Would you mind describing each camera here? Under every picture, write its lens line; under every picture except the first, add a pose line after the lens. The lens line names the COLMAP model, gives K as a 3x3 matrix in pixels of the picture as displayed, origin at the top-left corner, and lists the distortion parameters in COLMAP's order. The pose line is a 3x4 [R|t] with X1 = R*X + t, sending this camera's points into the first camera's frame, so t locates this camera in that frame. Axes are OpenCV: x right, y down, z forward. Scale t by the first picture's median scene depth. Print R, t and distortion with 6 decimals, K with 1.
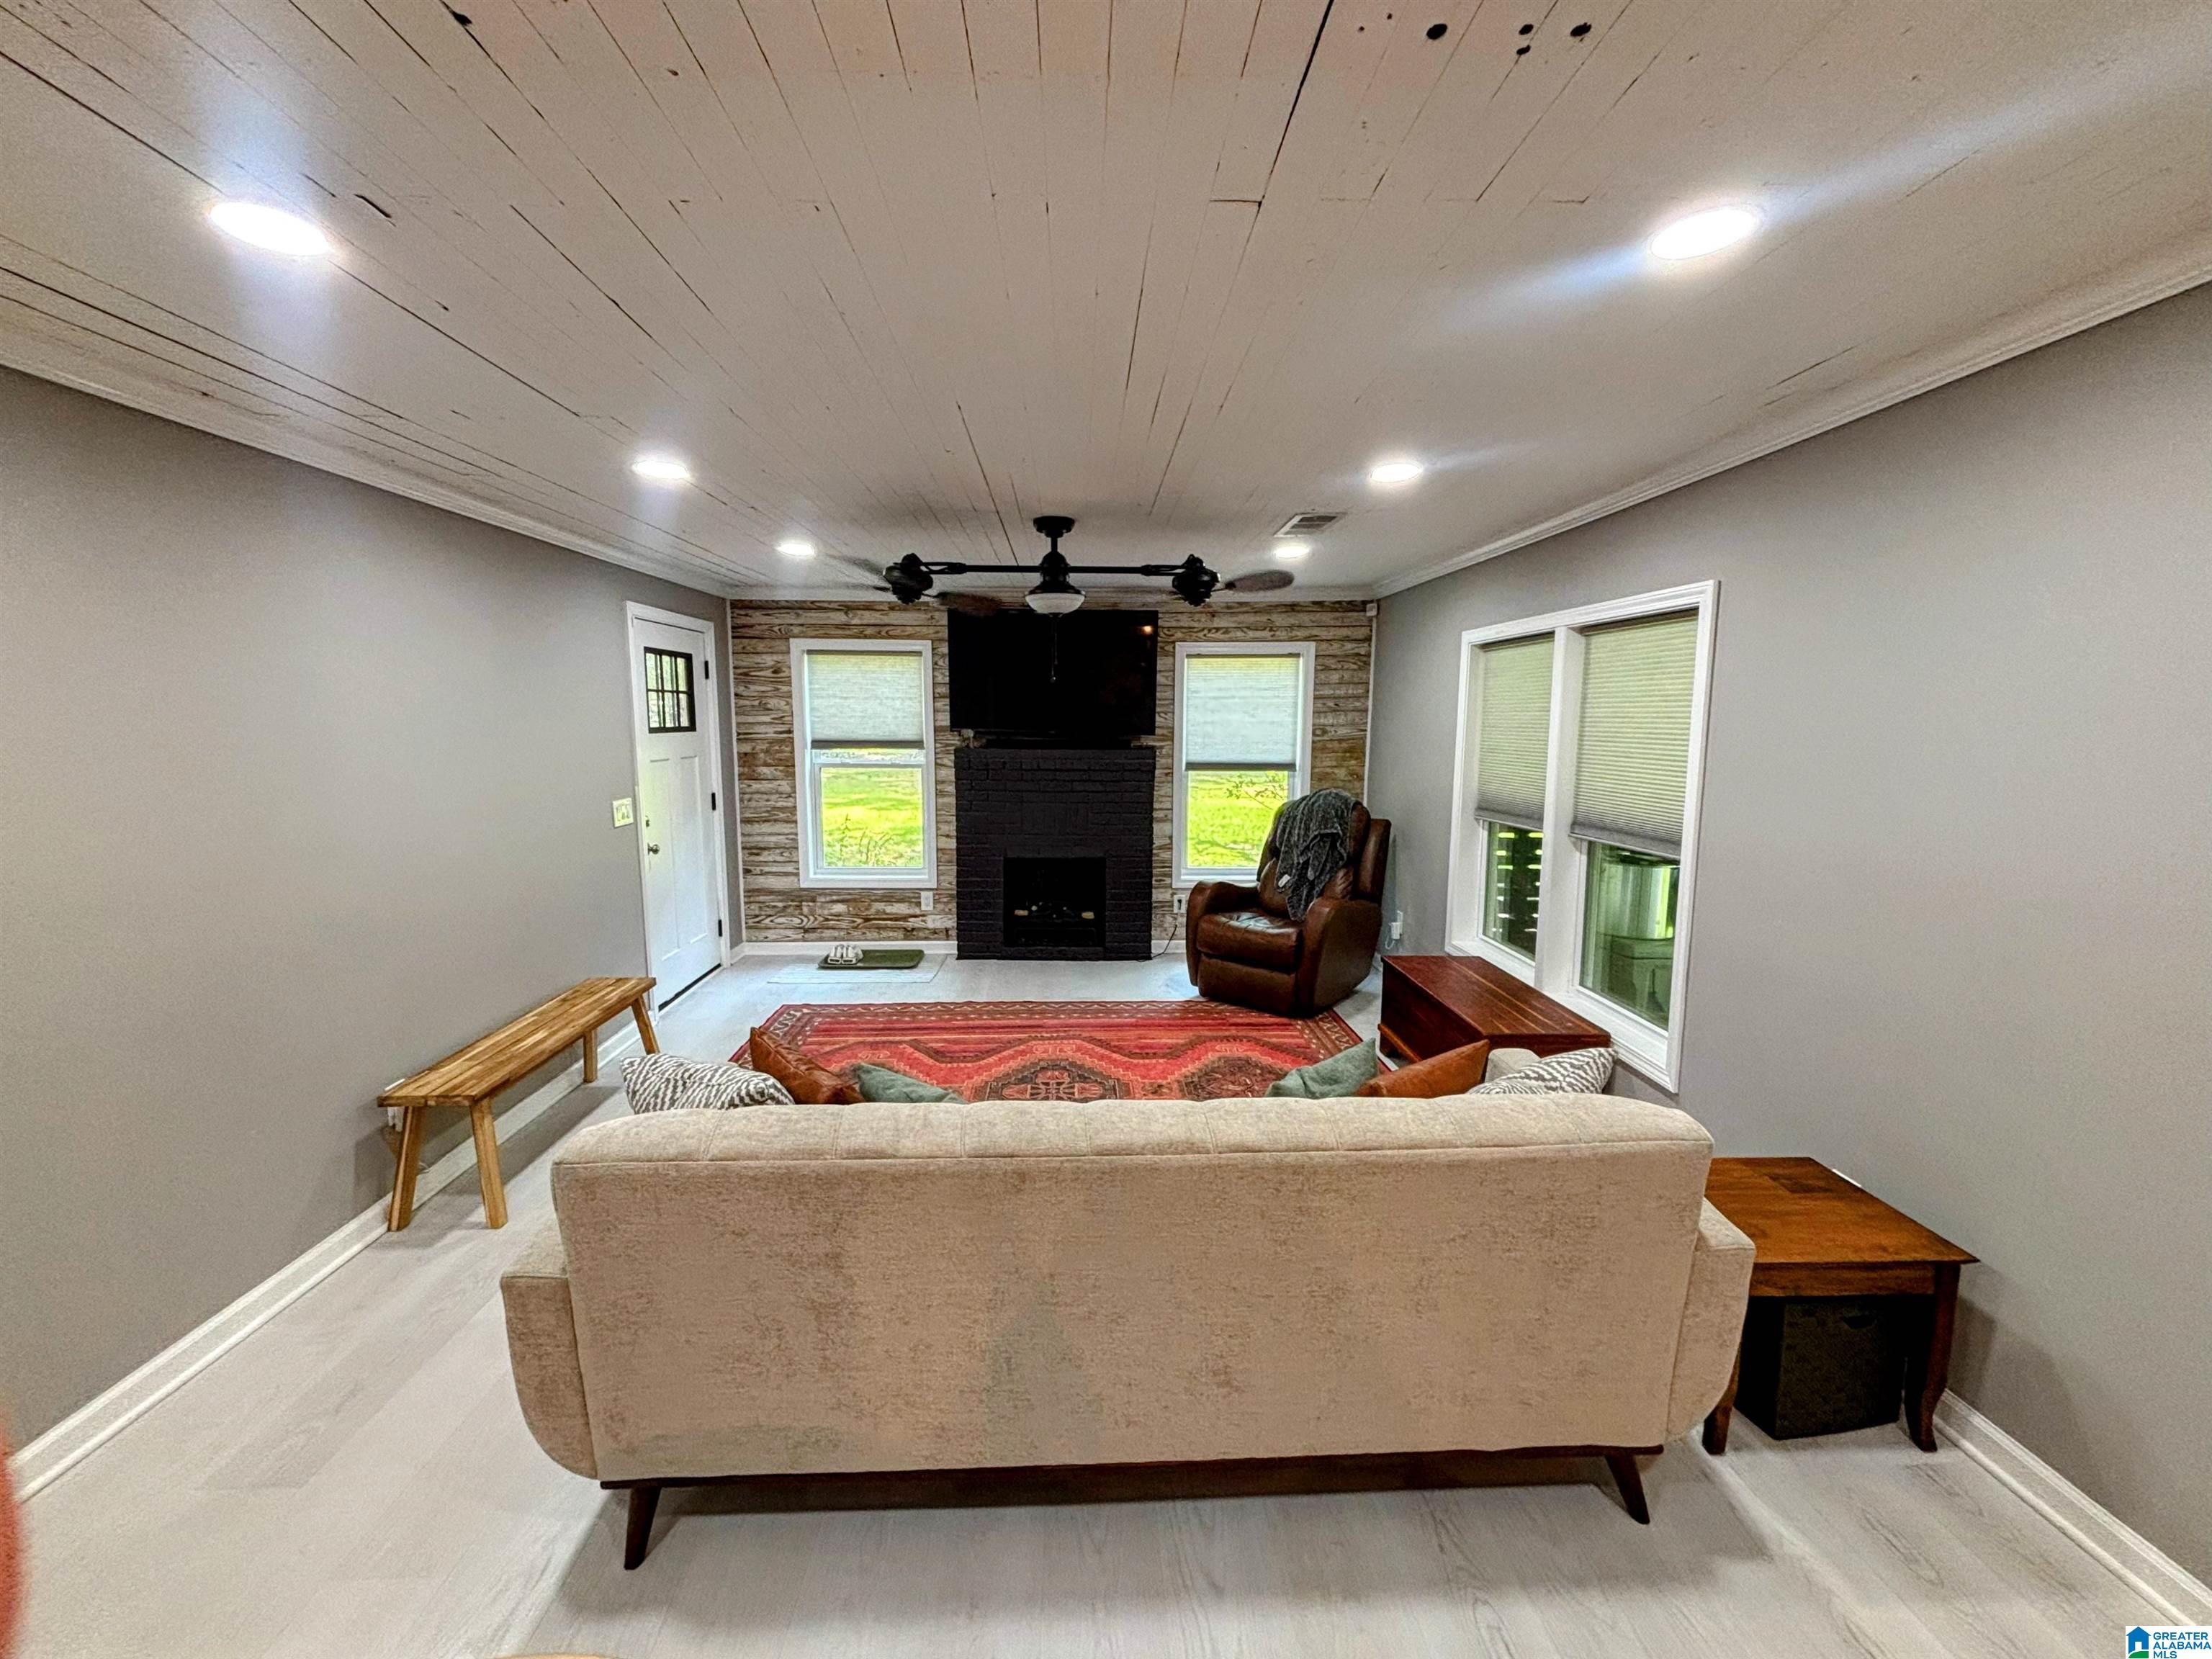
lens RADIAL K [[893.1, 0, 1110.1], [0, 893.1, 825.2], [0, 0, 1]] dist [0.027709, -0.032699]
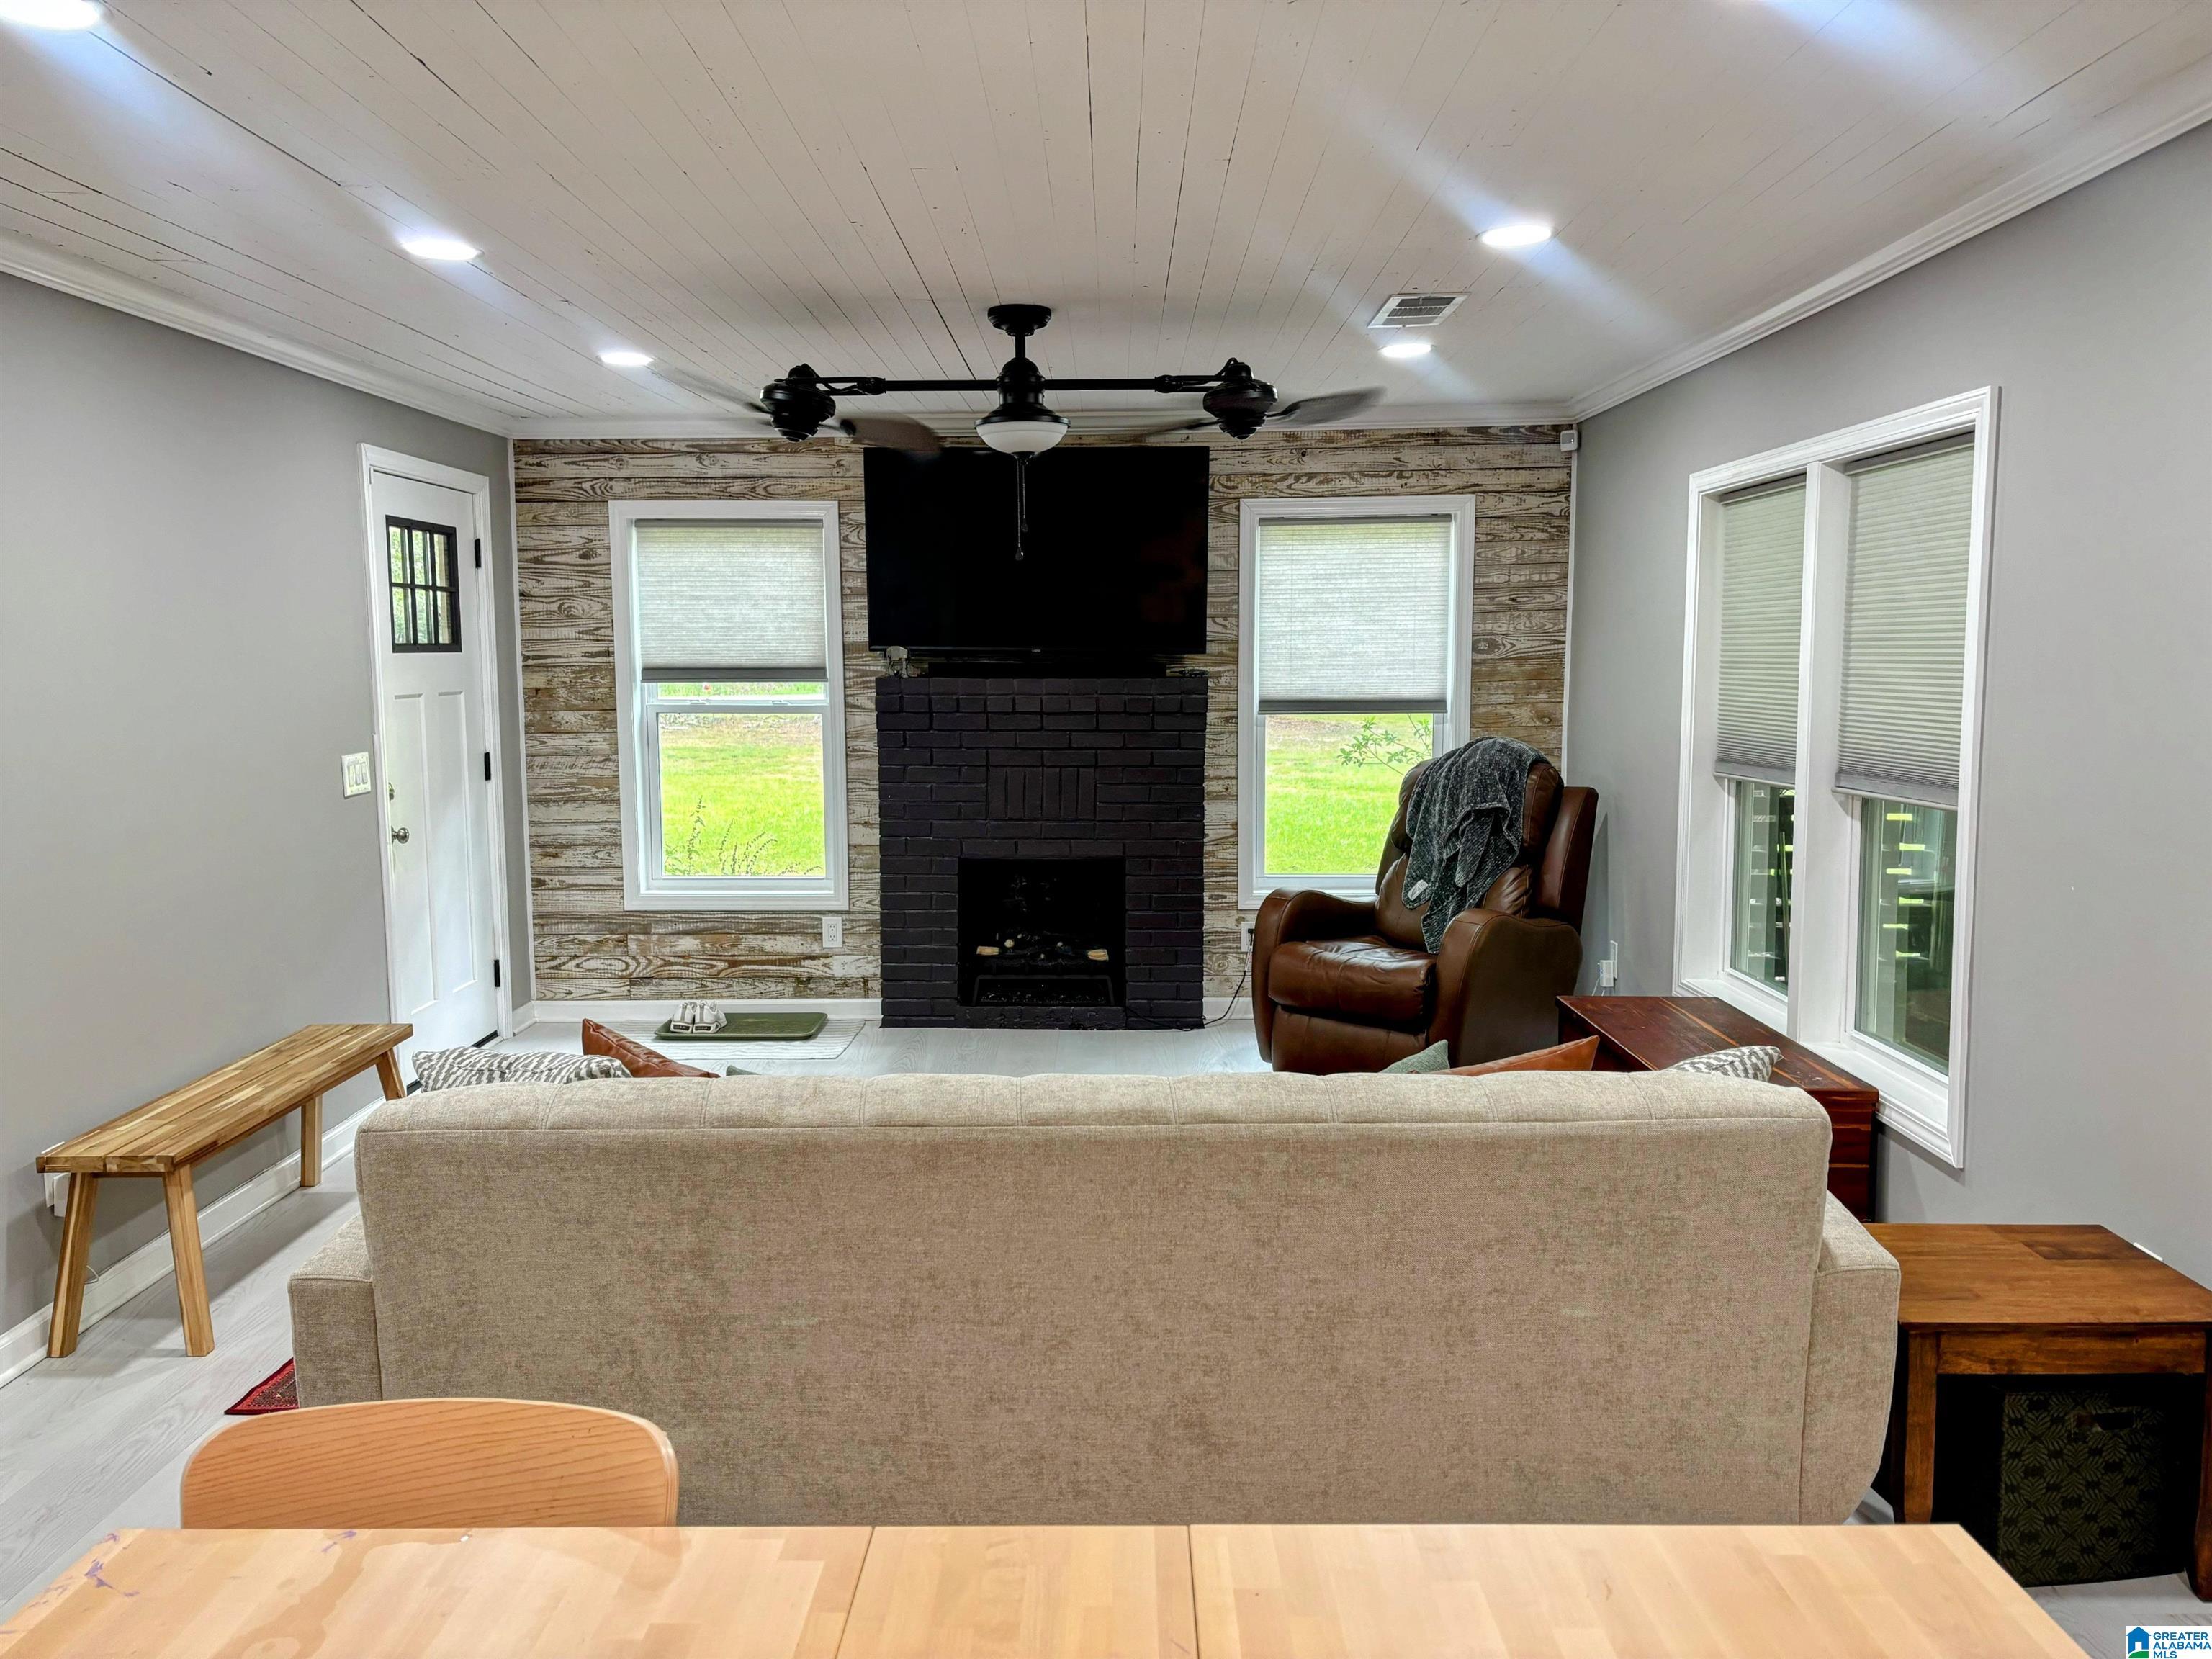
lens RADIAL K [[1677.0, 0, 1106.0], [0, 1677.0, 829.5], [0, 0, 1]] dist [0.061117, -0.086483]
pose [[0.998992, -0.004580, -0.044651, 0.036484], [0.003962, 0.999895, -0.013911, 0.037371], [0.044710, 0.013720, 0.998906, -0.147995]]
